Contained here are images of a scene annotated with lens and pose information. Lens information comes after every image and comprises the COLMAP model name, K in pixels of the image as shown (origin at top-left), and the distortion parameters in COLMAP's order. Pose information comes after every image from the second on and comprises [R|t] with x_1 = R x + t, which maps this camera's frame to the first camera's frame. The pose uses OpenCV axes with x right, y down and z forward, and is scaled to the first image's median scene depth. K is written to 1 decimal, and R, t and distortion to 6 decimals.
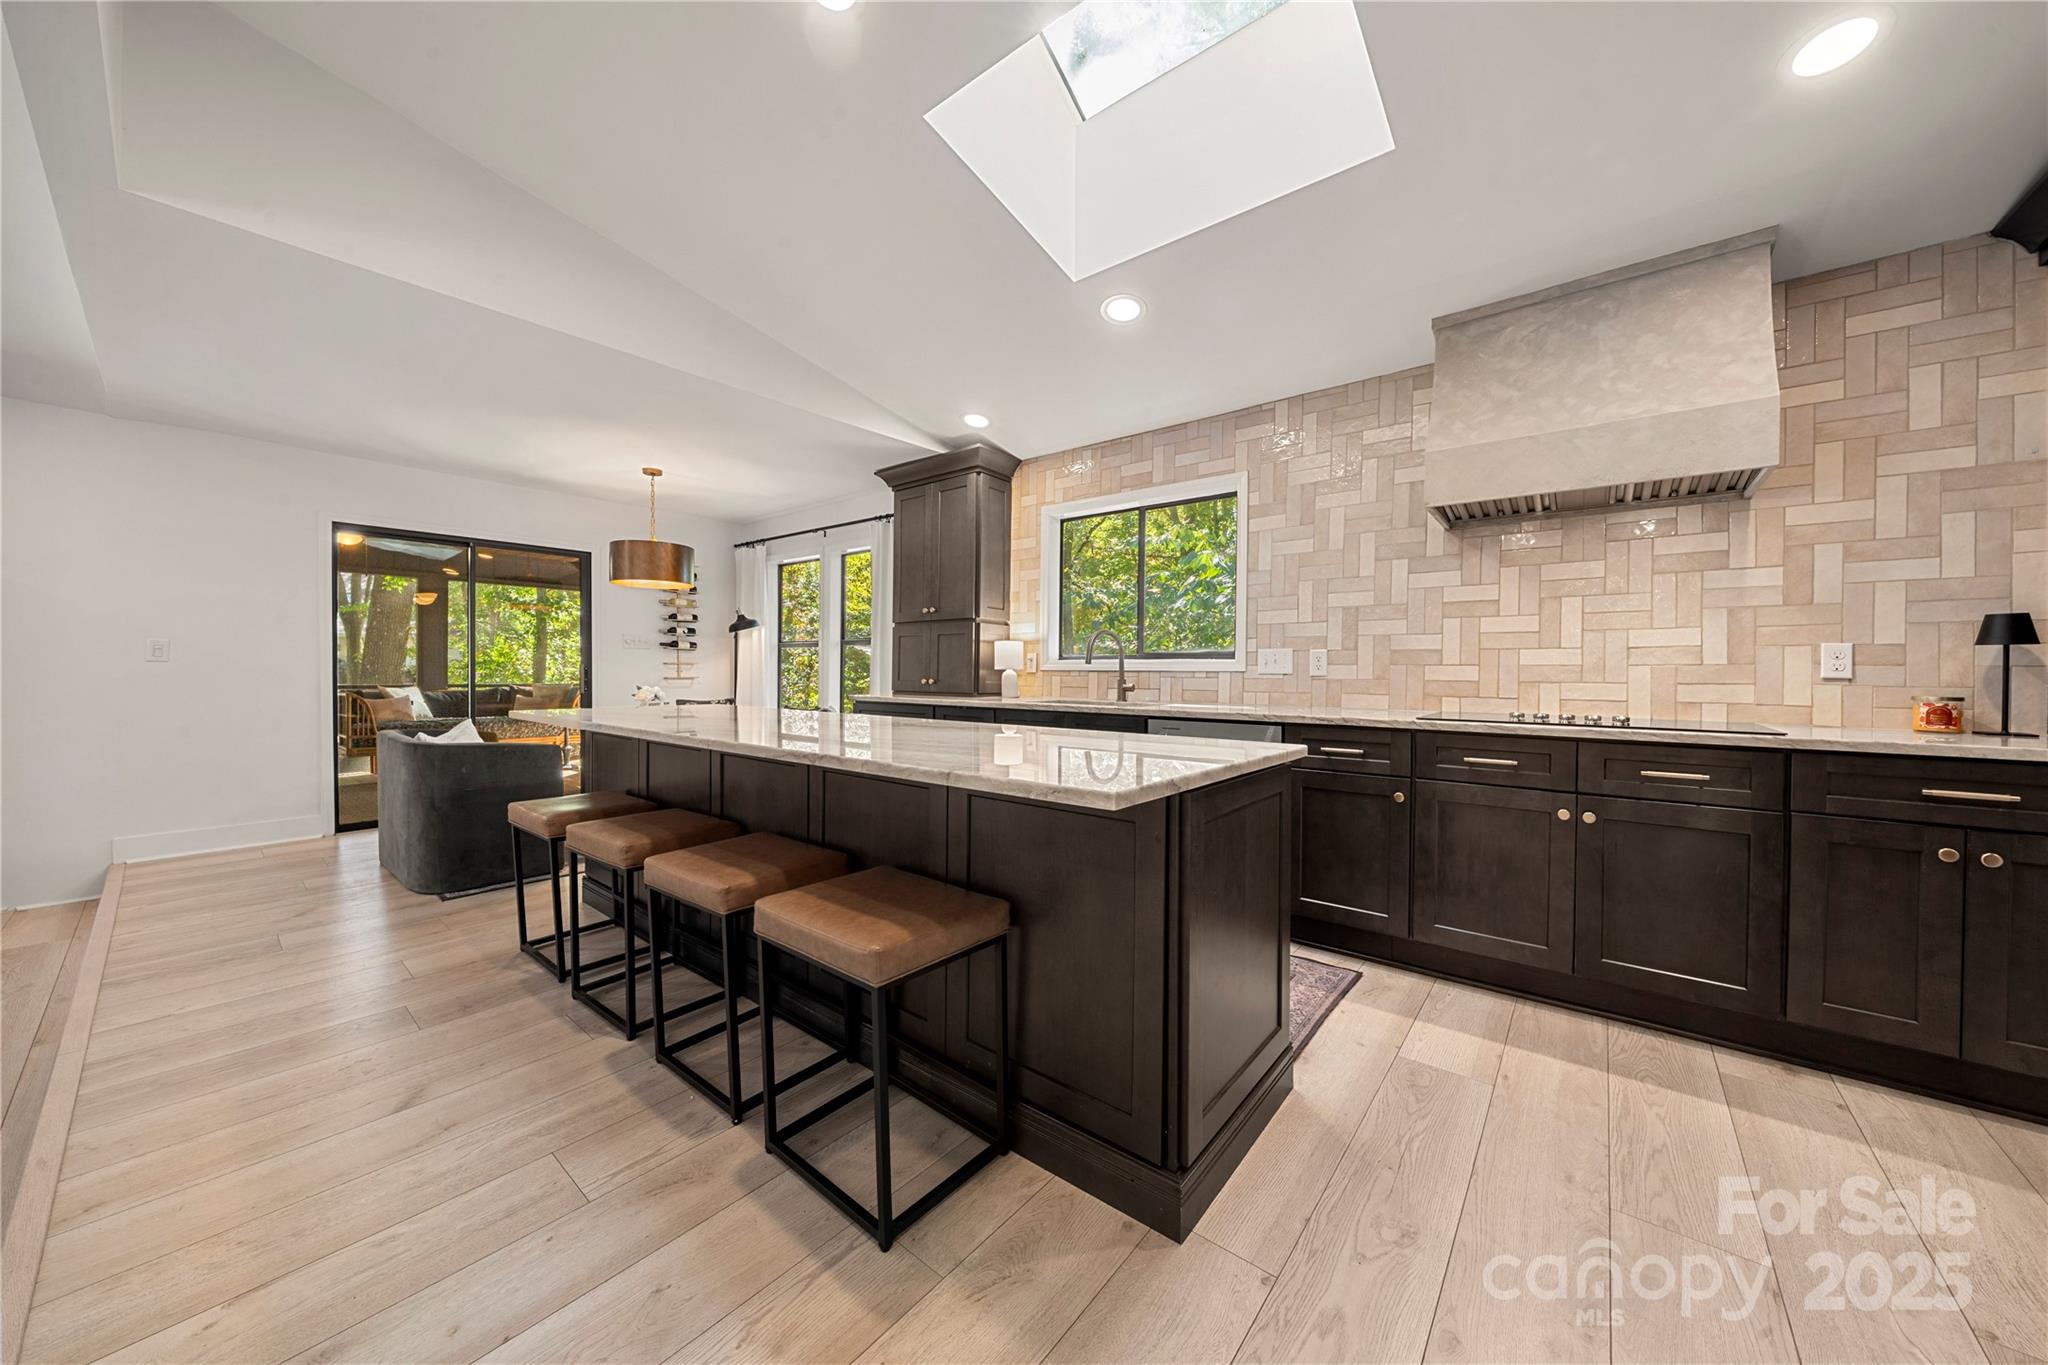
lens RADIAL K [[695.4, 0, 1021.6], [0, 695.4, 676.5], [0, 0, 1]] dist [-0.007140, -0.000053]
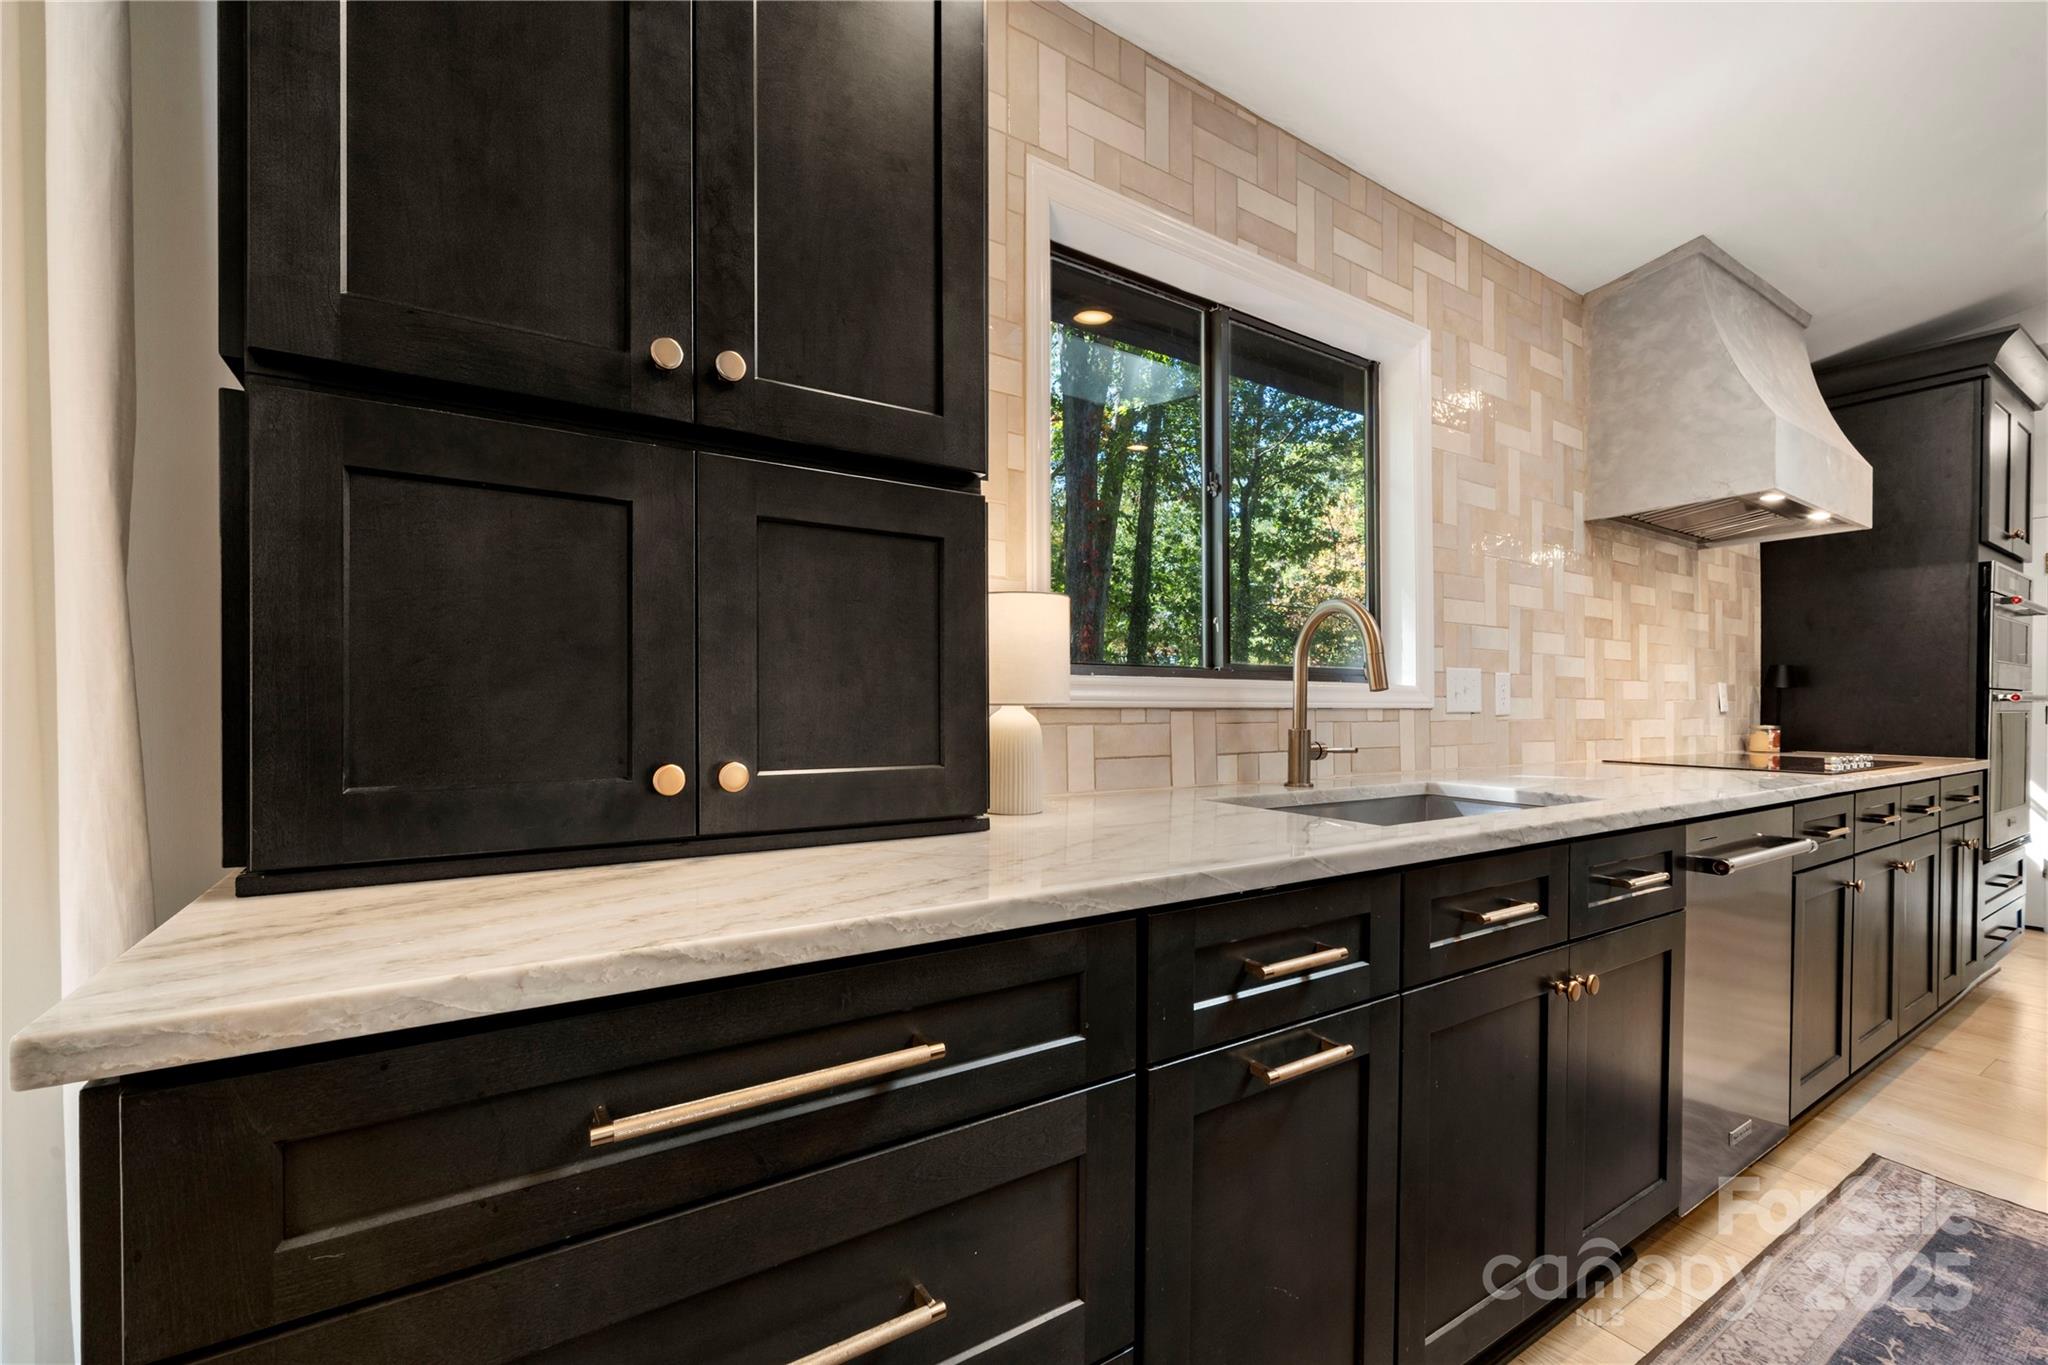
lens RADIAL K [[850.1, 0, 1025.4], [0, 850.1, 714.1], [0, 0, 1]] dist [0.000120, 0.000046]
pose [[0.309462, -0.017065, 0.950759, -0.537285], [0.003628, 0.999853, 0.016766, -0.020438], [-0.950905, -0.001739, 0.309478, 1.491349]]
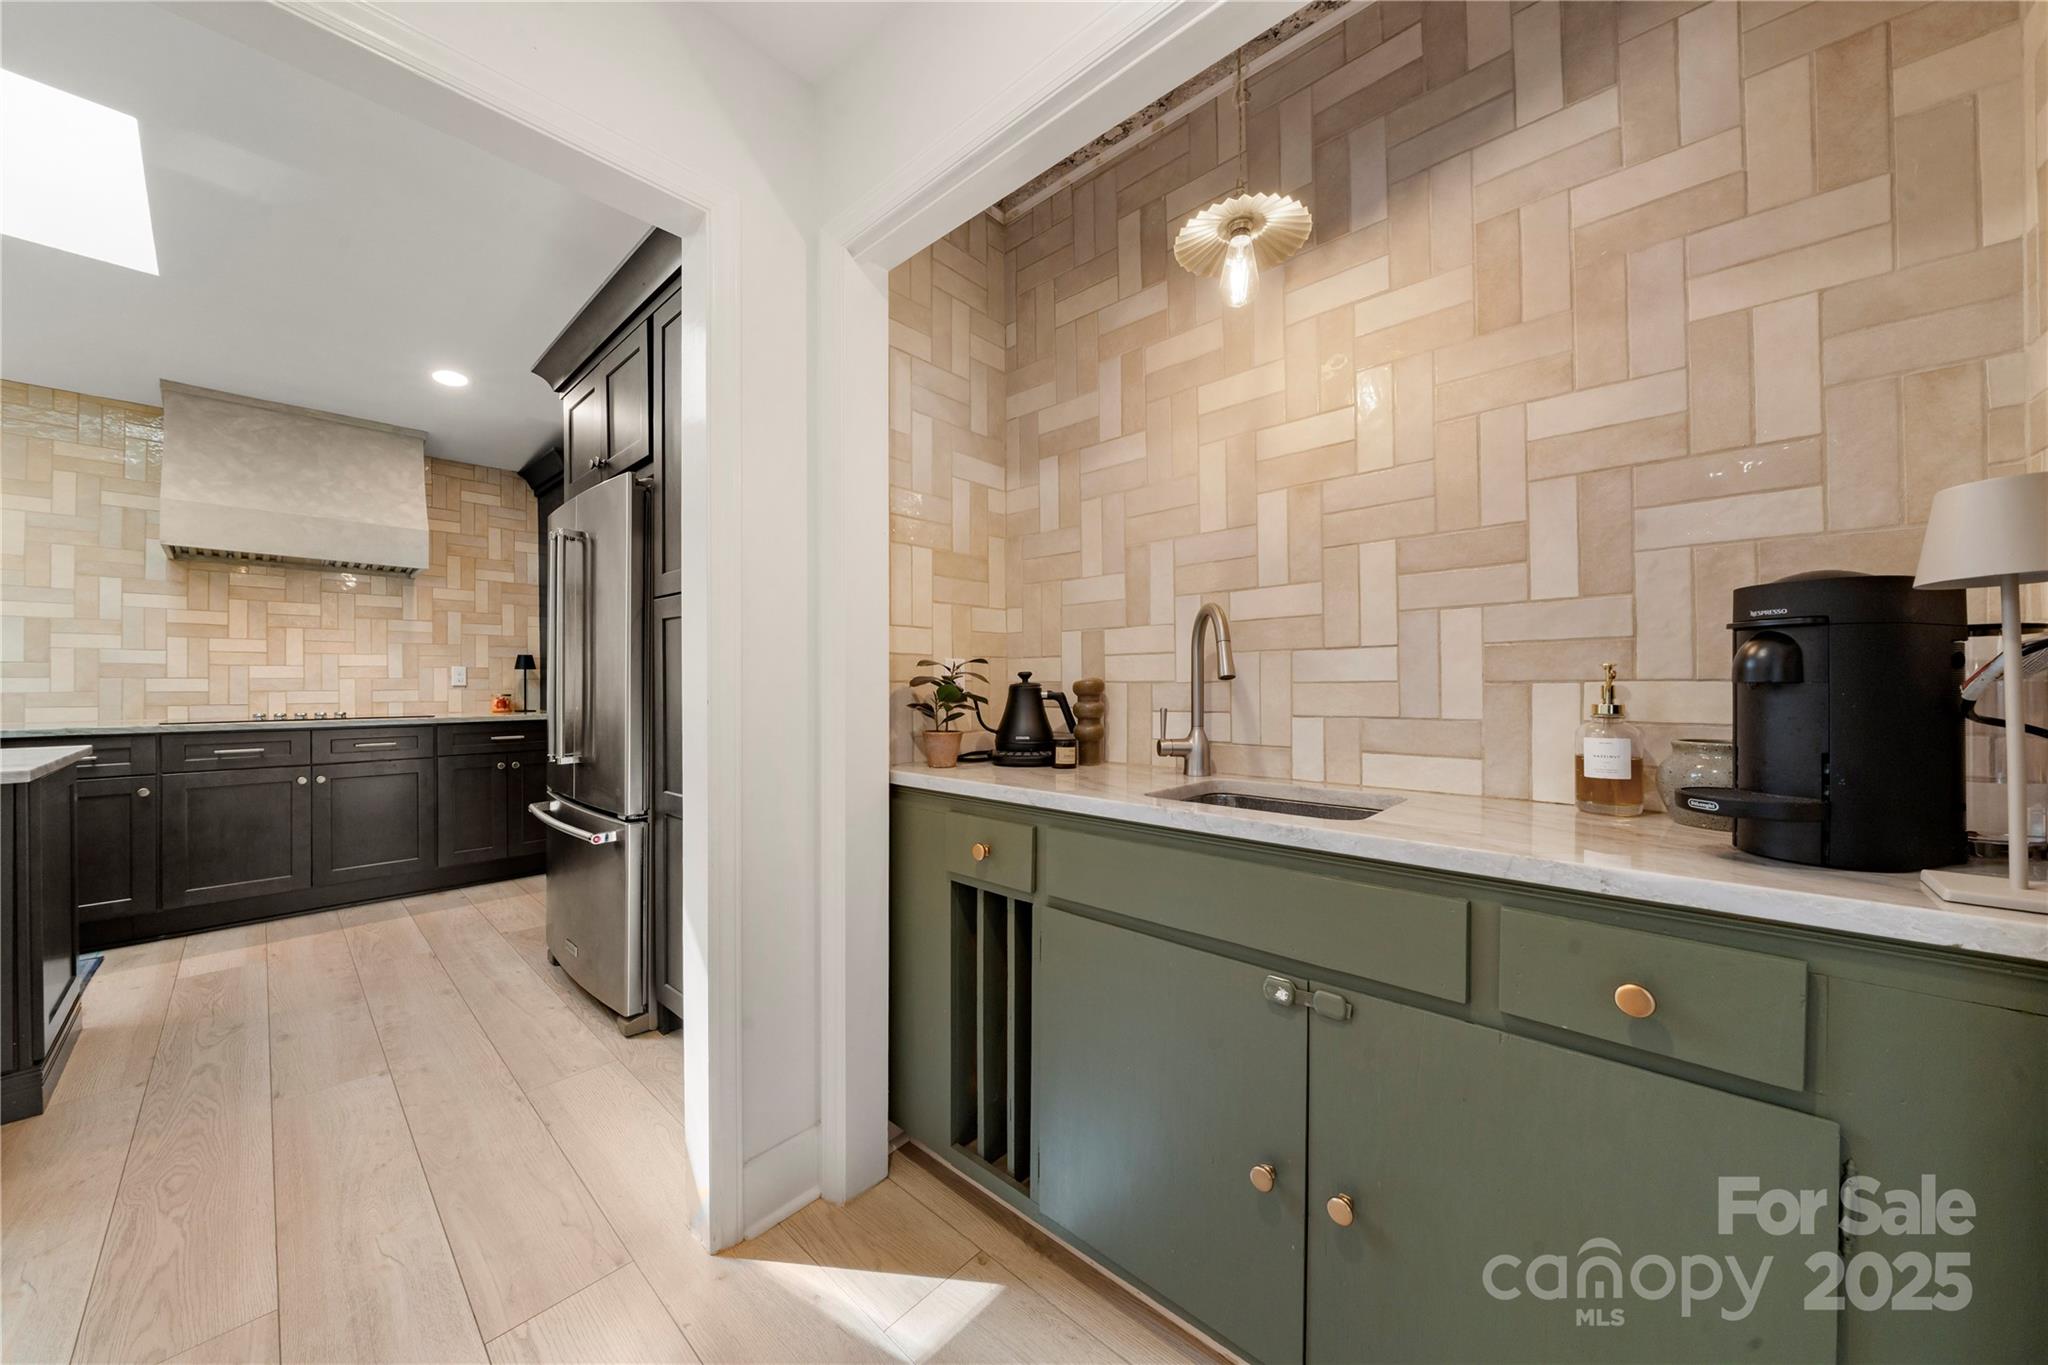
lens RADIAL K [[705.4, 0, 1019.7], [0, 705.4, 684.1], [0, 0, 1]] dist [-0.002029, -0.000157]
pose [[0.046119, -0.009982, 0.998886, -0.544229], [0.010700, 0.999898, 0.009498, -0.003117], [-0.998879, 0.010250, 0.046221, -0.506681]]
